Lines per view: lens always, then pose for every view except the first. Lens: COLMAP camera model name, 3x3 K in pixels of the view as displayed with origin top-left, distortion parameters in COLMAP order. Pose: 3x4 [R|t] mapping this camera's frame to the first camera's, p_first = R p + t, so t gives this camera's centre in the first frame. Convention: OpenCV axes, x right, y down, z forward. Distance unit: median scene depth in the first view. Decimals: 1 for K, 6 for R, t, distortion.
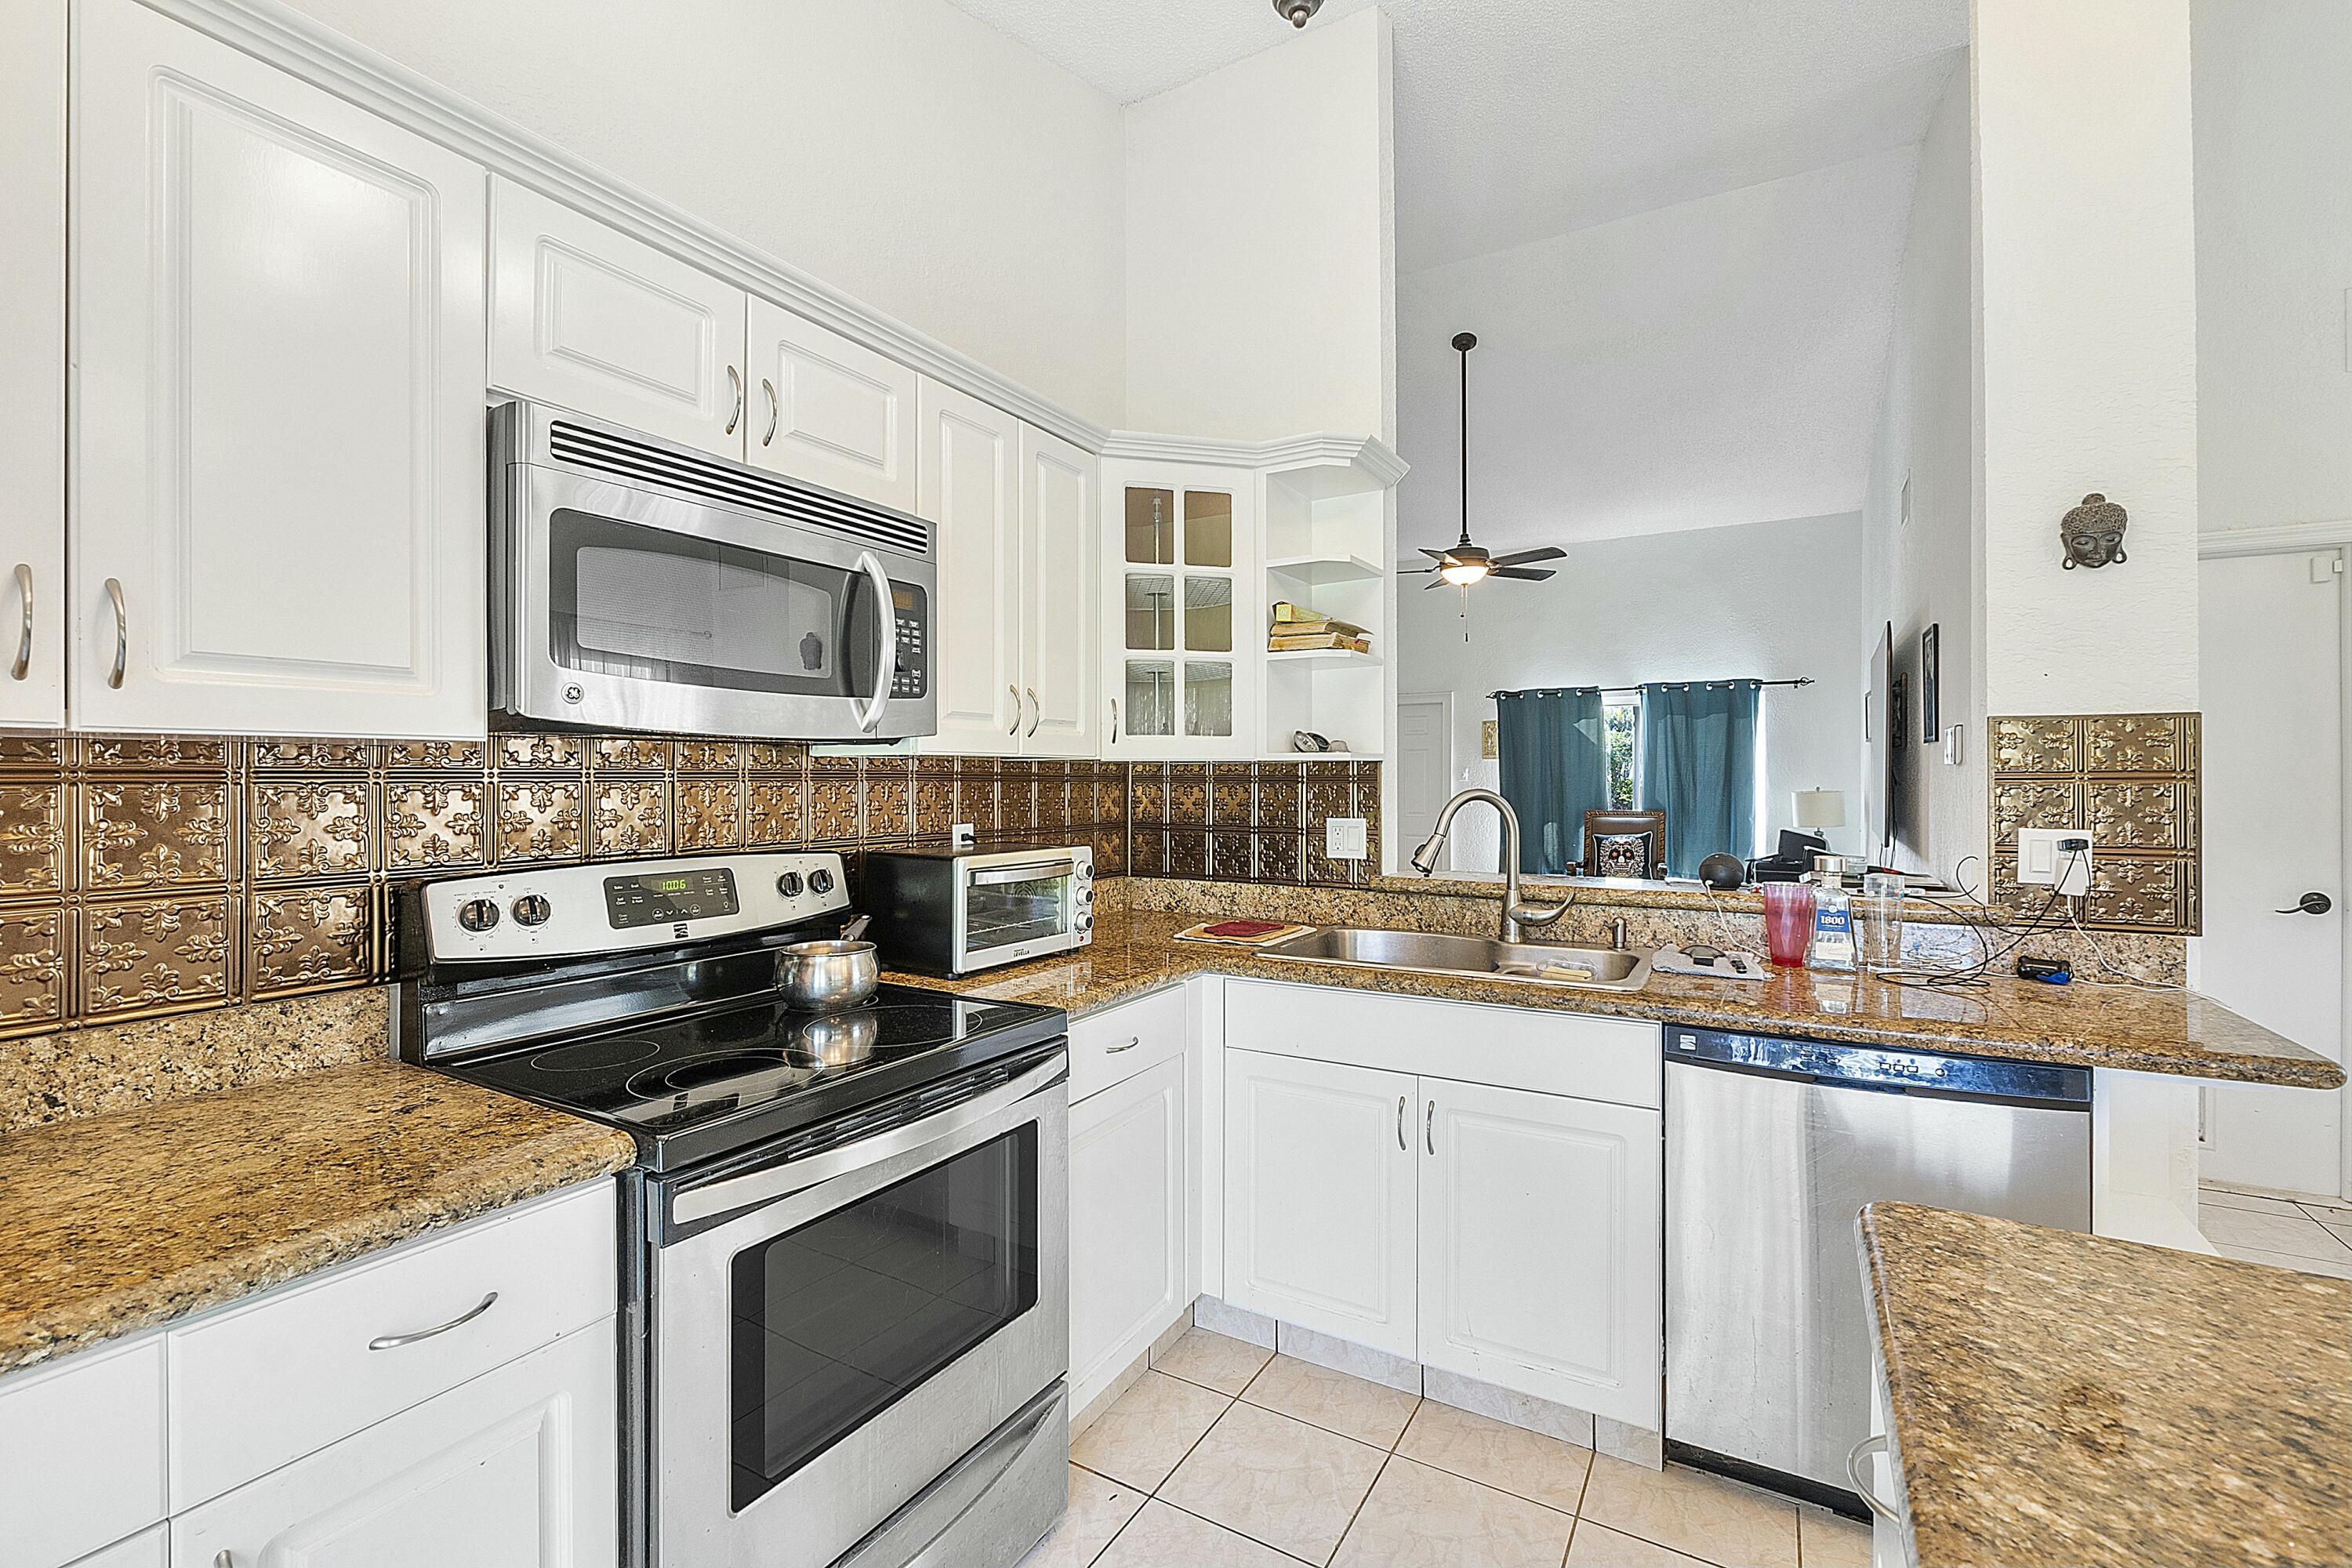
lens RADIAL K [[994.7, 0, 1174.4], [0, 994.7, 780.4], [0, 0, 1]] dist [-0.006505, -0.000889]
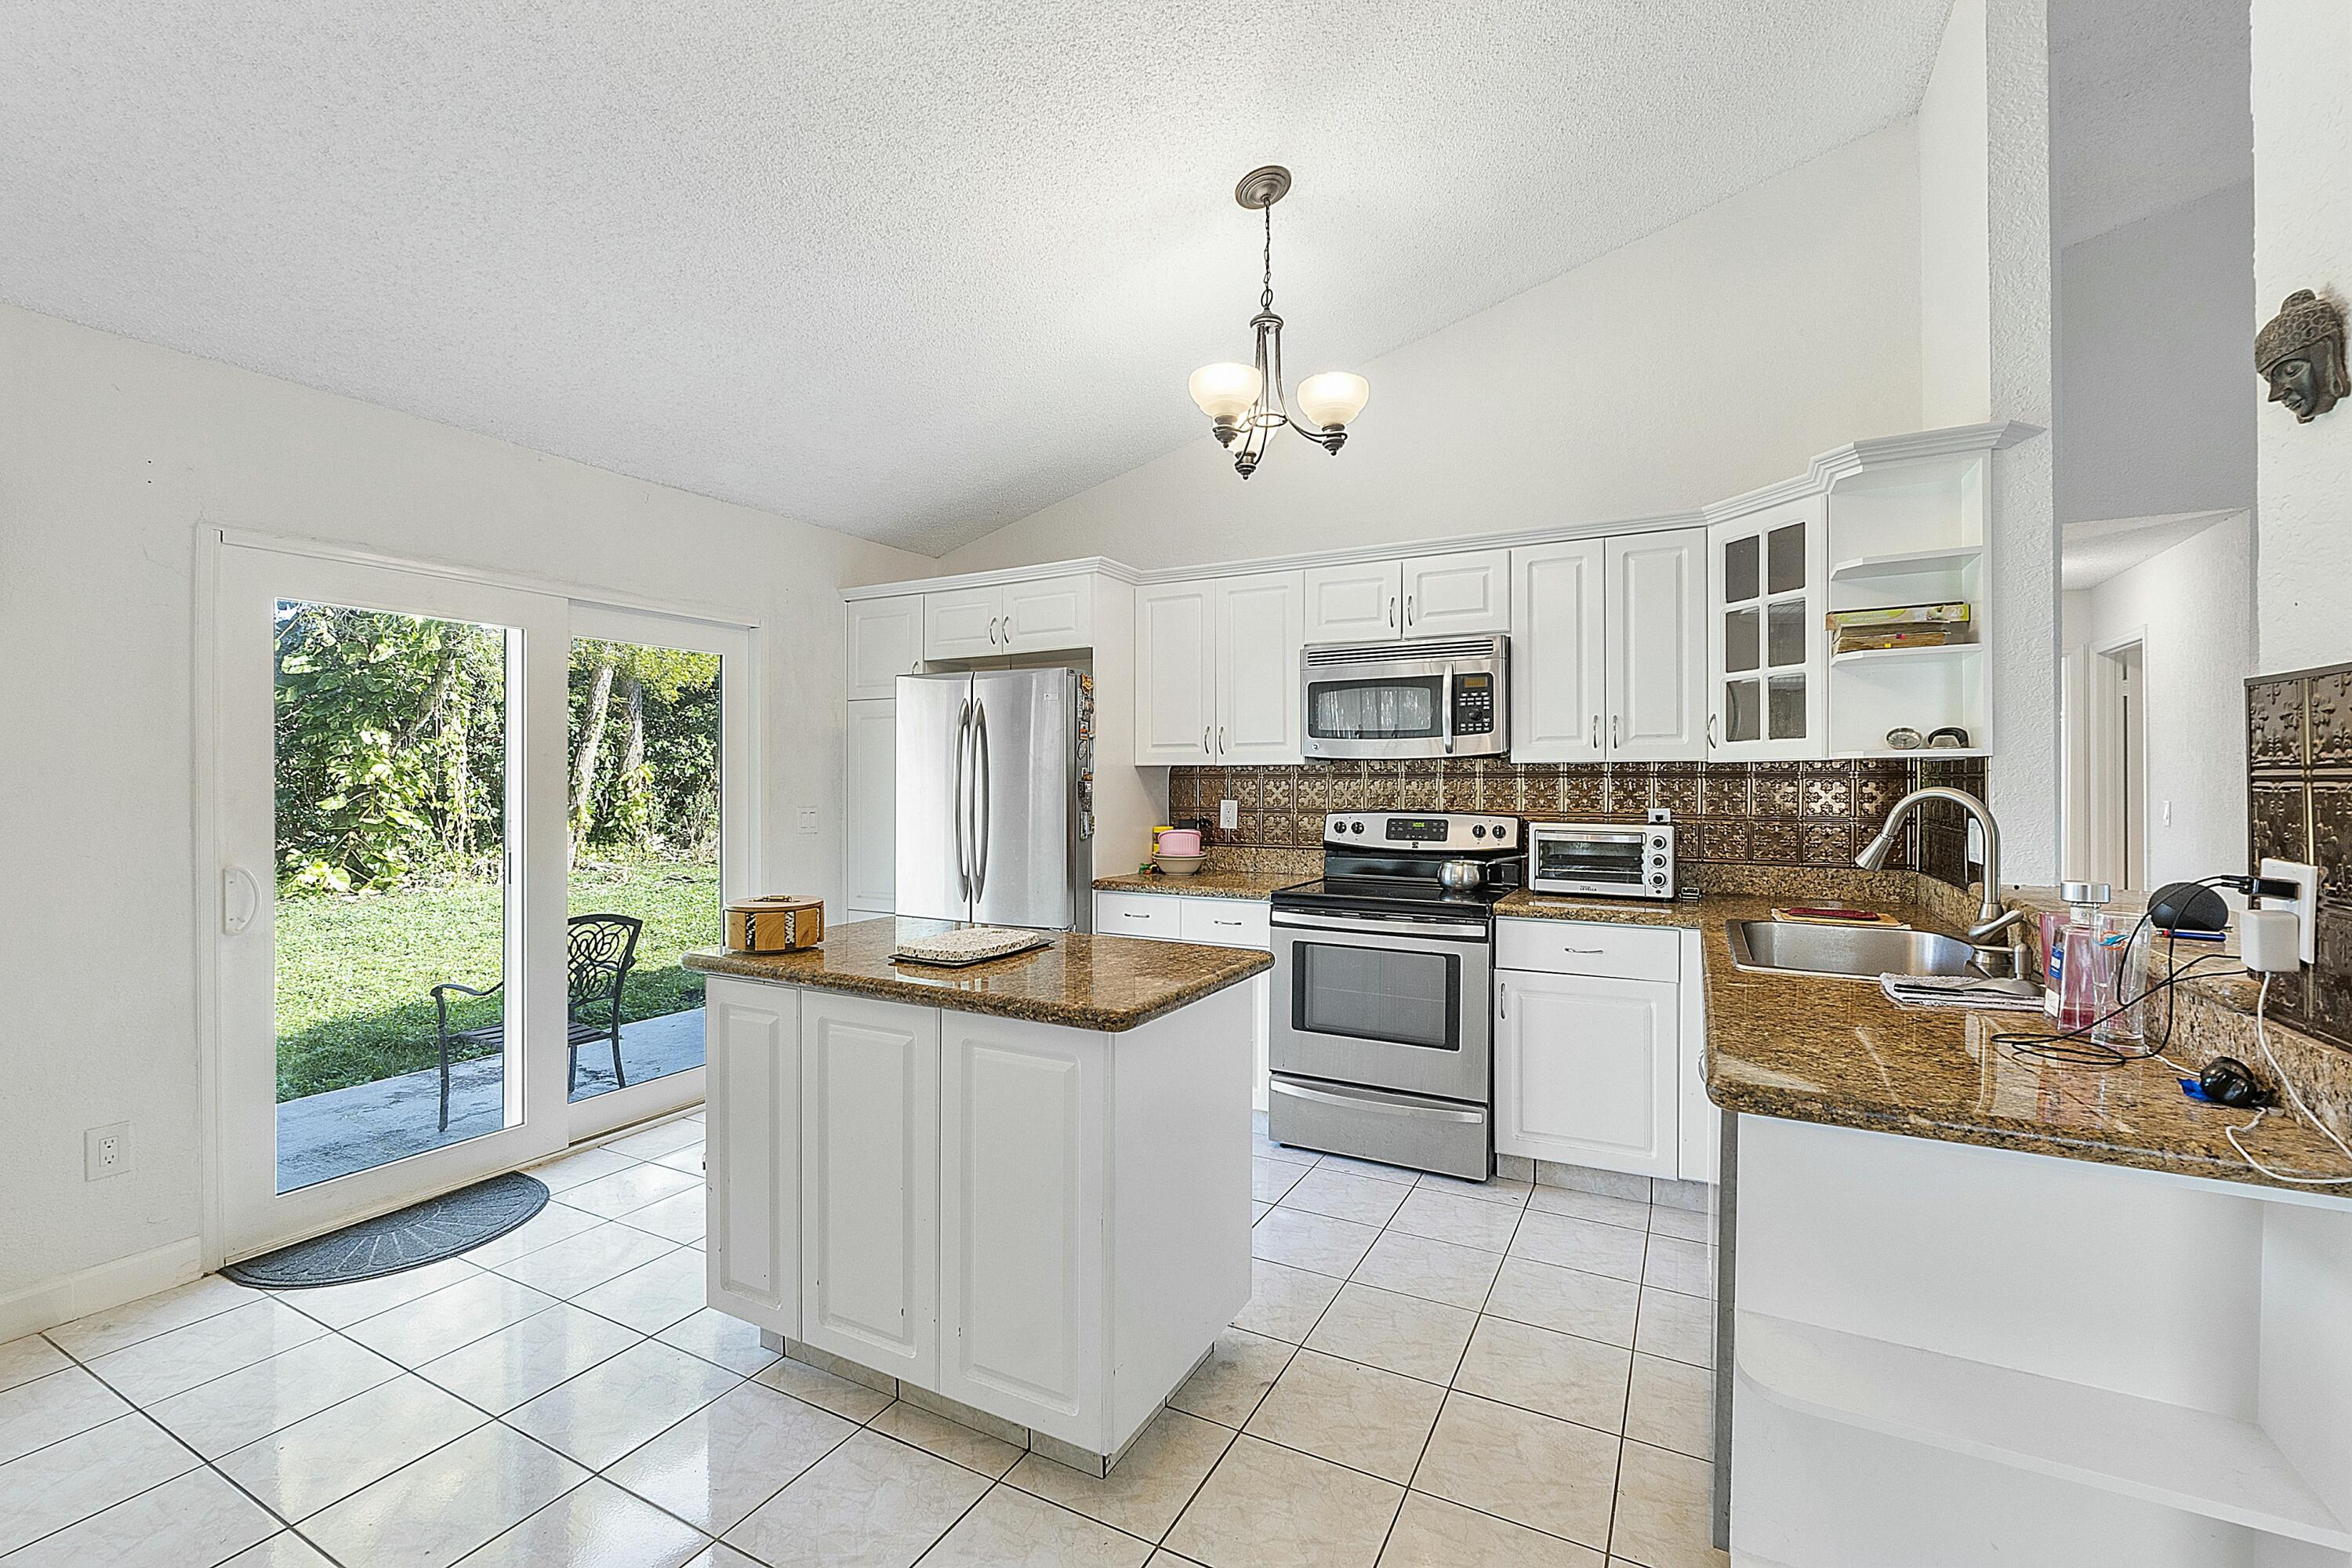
lens RADIAL K [[994.7, 0, 1174.4], [0, 994.7, 780.4], [0, 0, 1]] dist [-0.006505, -0.000889]
pose [[0.053633, 0.004112, -0.998552, 1.172358], [0.001412, 0.999990, 0.004194, -0.002342], [0.998560, -0.001635, 0.053626, 0.237156]]
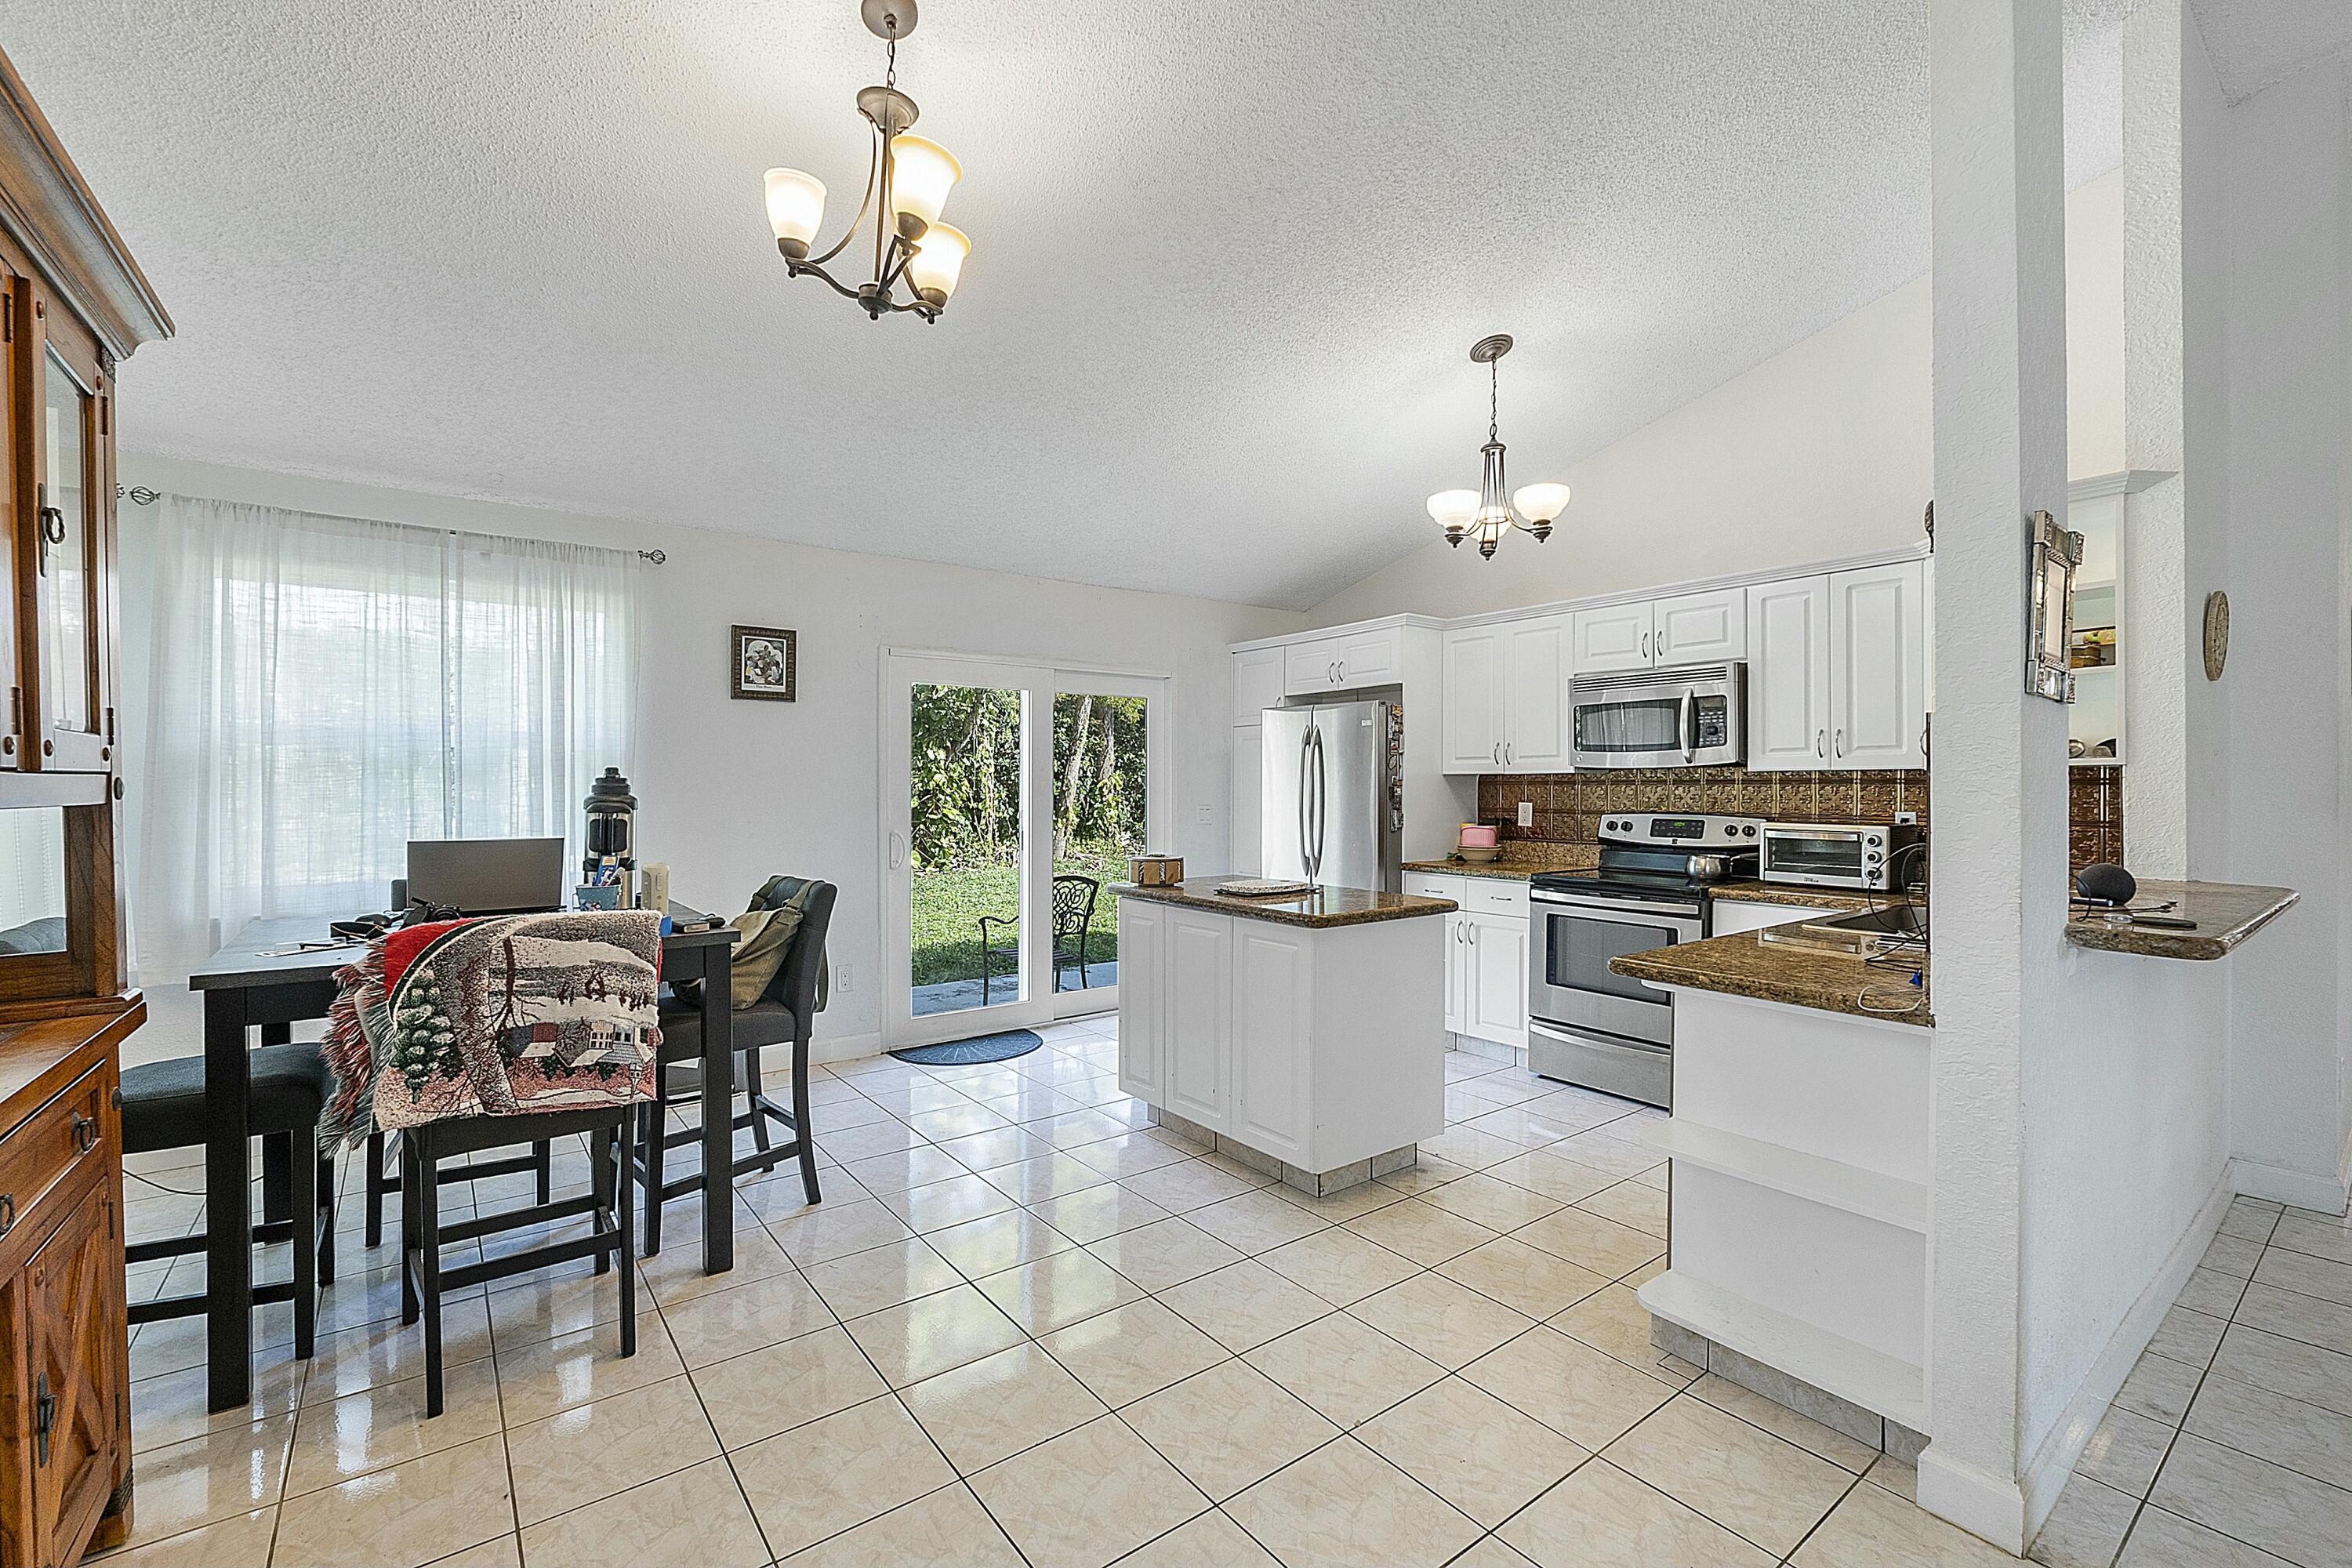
lens RADIAL K [[998.5, 0, 1176.0], [0, 998.5, 784.0], [0, 0, 1]] dist [-0.007280, -0.000418]
pose [[-0.372830, 0.000396, -0.927900, 1.668108], [0.001132, 0.999999, -0.000028, -0.000463], [0.927899, -0.001061, -0.372830, 0.526541]]
